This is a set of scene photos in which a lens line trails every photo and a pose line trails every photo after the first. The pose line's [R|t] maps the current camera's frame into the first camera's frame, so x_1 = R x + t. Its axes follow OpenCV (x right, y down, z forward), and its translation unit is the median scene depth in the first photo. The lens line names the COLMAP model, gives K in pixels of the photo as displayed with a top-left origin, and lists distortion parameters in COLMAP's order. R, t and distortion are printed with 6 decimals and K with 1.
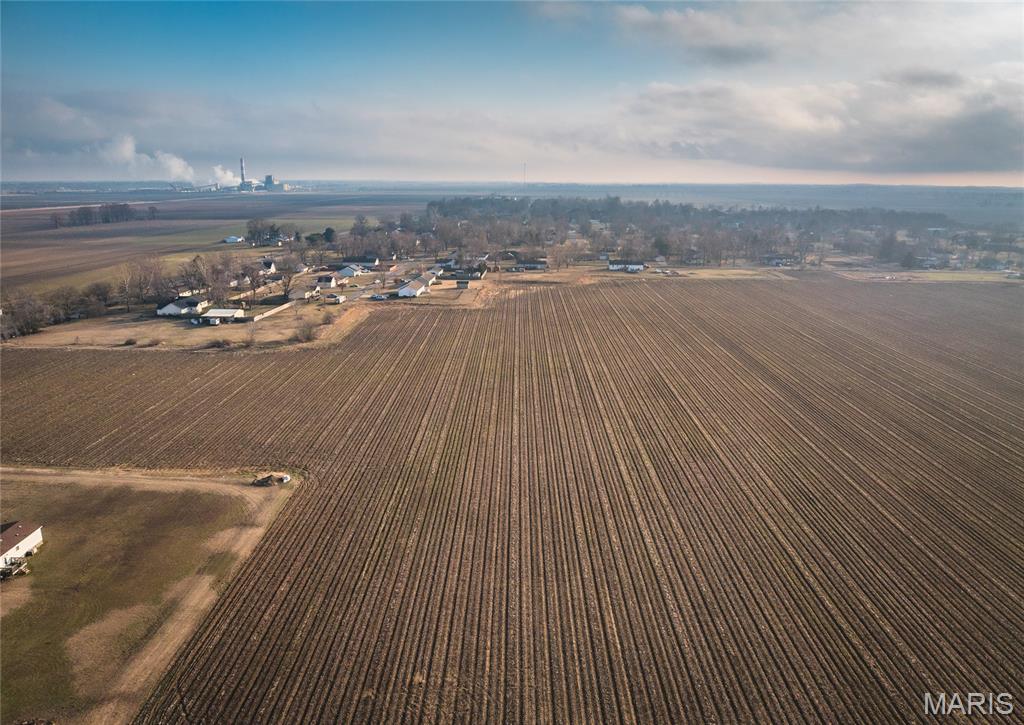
lens RADIAL K [[714.7, 0, 512.0], [0, 714.7, 362.5], [0, 0, 1]] dist [-0.029203, -0.008725]
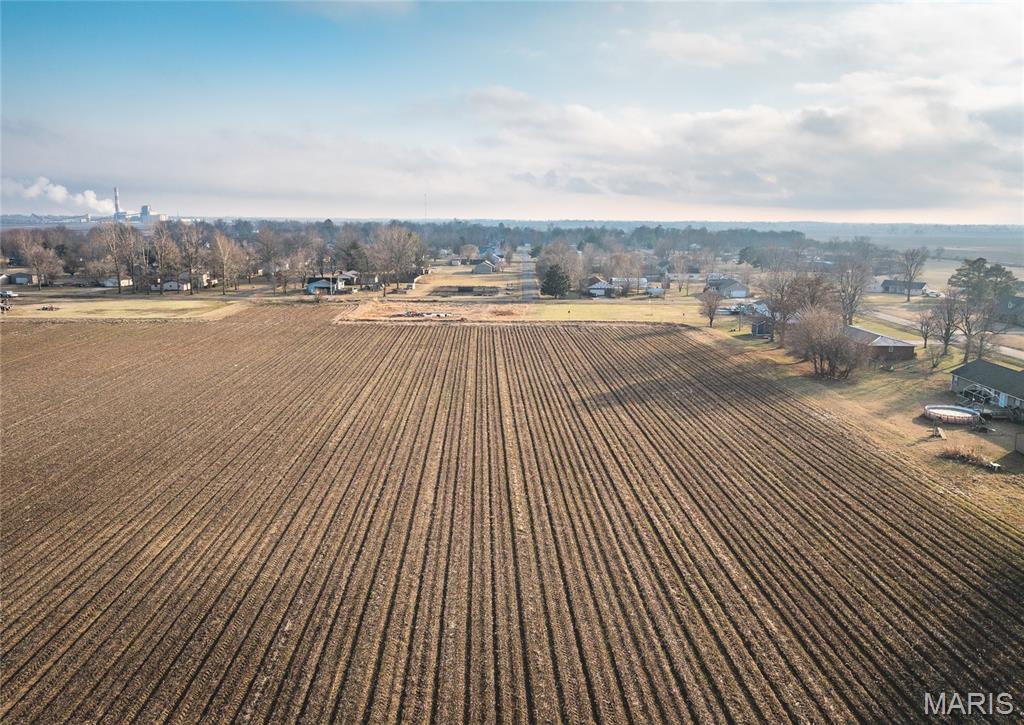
lens RADIAL K [[714.7, 0, 512.0], [0, 714.7, 362.5], [0, 0, 1]] dist [-0.029203, -0.008725]
pose [[0.998885, -0.004254, 0.047015, 0.533542], [0.006779, 0.998535, -0.053681, -0.060681], [-0.046717, 0.053940, 0.997451, 0.509704]]
